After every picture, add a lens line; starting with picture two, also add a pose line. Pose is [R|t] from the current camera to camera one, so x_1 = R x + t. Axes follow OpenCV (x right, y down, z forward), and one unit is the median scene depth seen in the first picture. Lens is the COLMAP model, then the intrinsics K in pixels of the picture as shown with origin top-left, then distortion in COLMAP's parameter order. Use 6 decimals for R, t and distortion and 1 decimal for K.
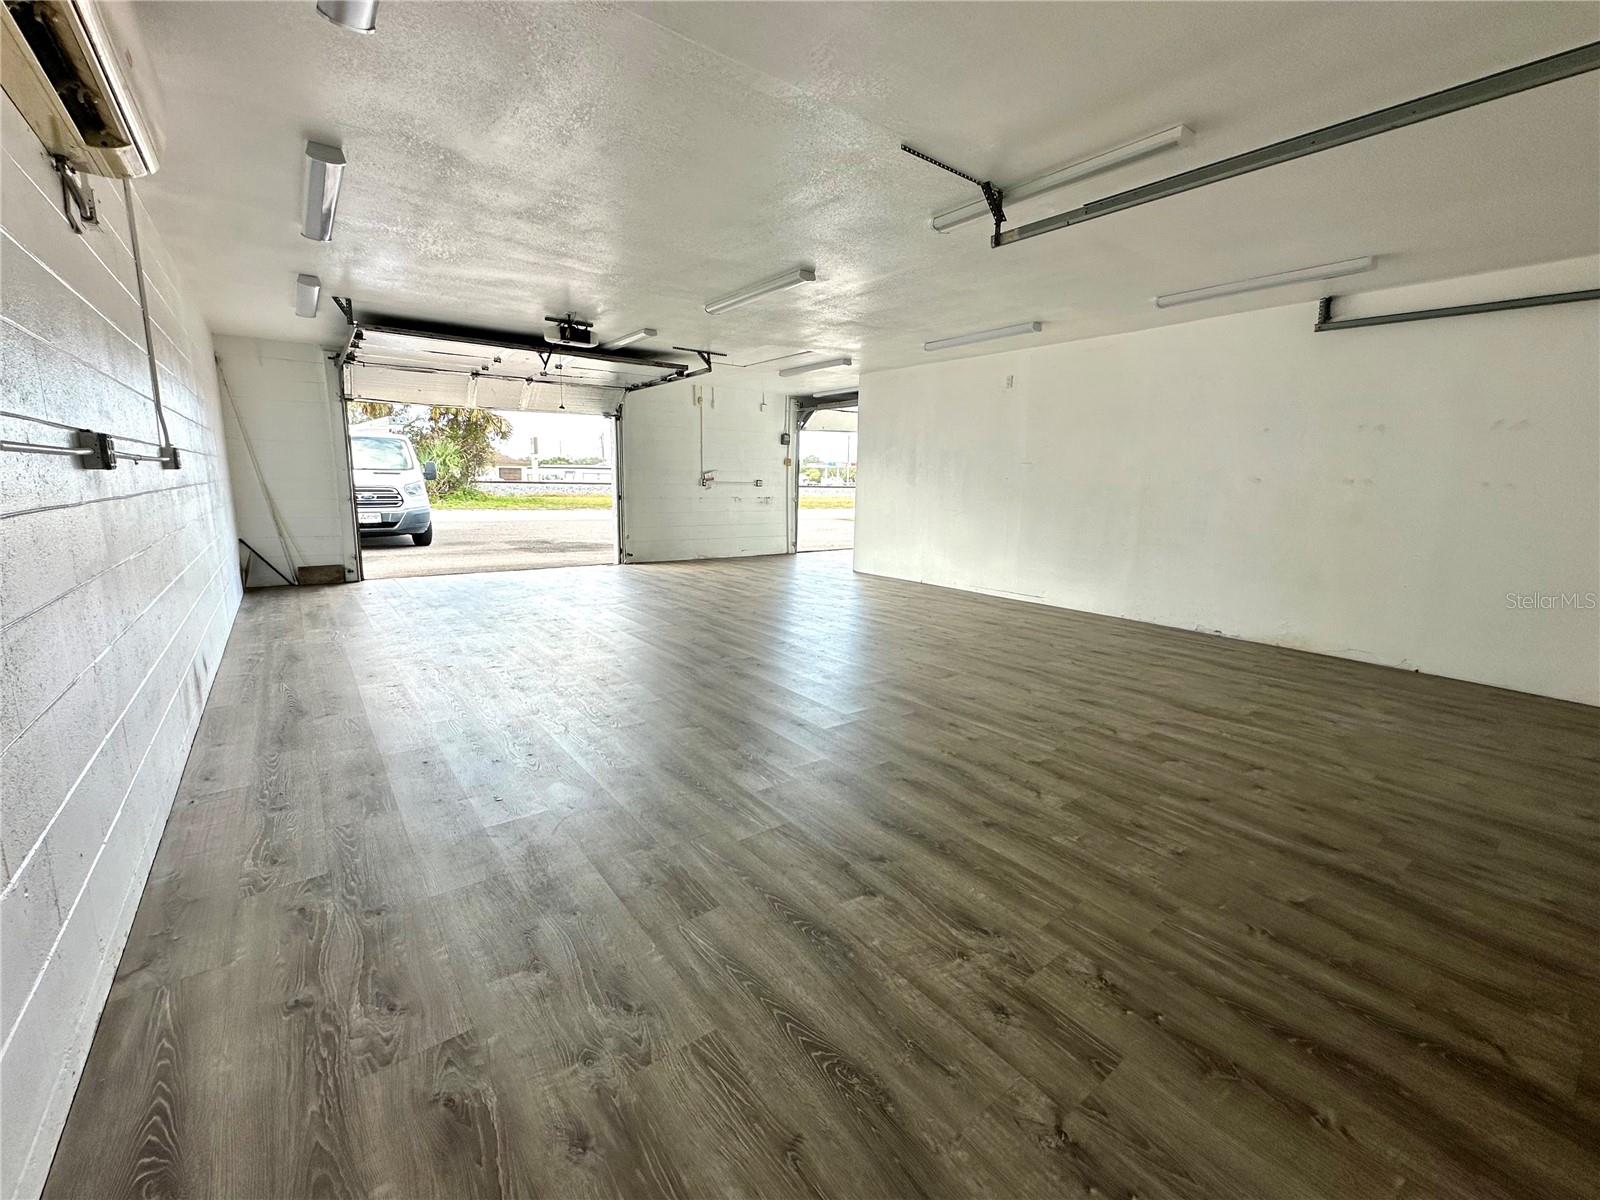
lens RADIAL K [[642.8, 0, 800.3], [0, 642.8, 576.6], [0, 0, 1]] dist [0.061478, 0.000016]
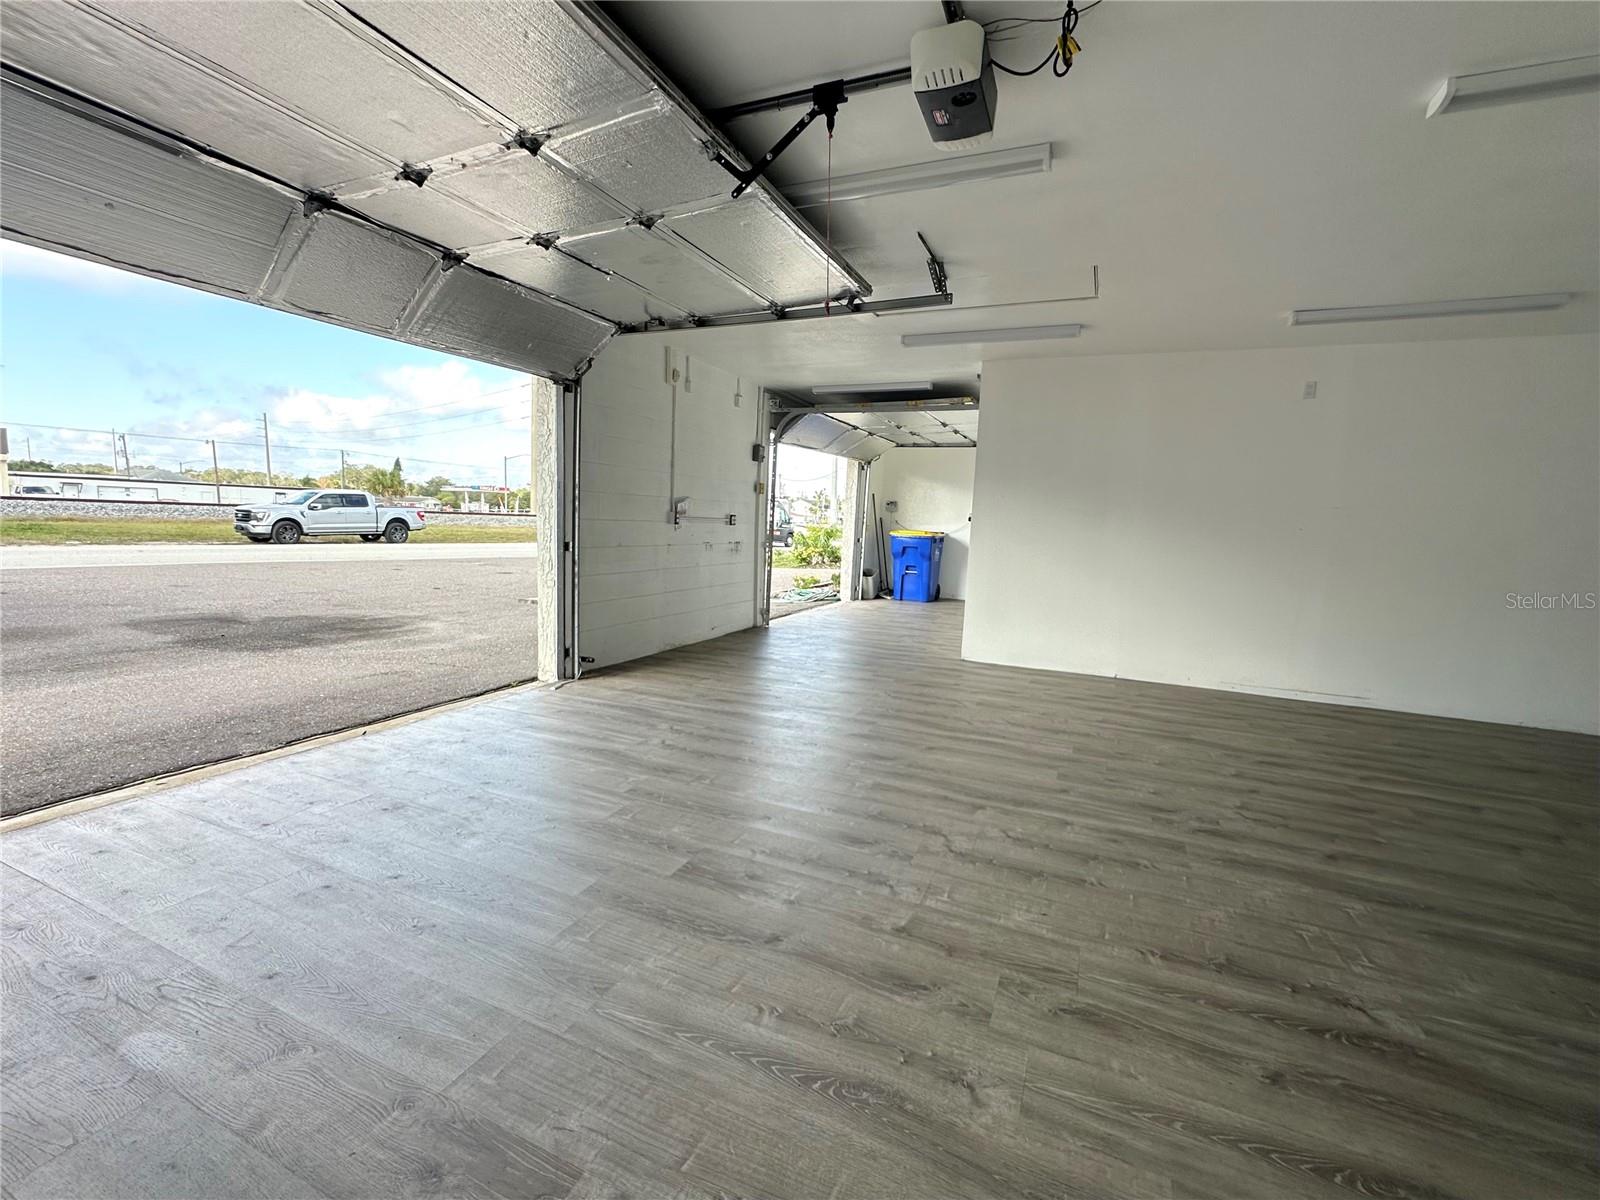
lens RADIAL K [[660.0, 0, 800.0], [0, 660.0, 600.0], [0, 0, 1]] dist [0.000249, 0.000001]
pose [[0.877746, -0.038760, 0.477555, -0.323432], [0.046327, 0.998918, -0.004074, -0.062674], [-0.476881, 0.025699, 0.878592, 0.414115]]
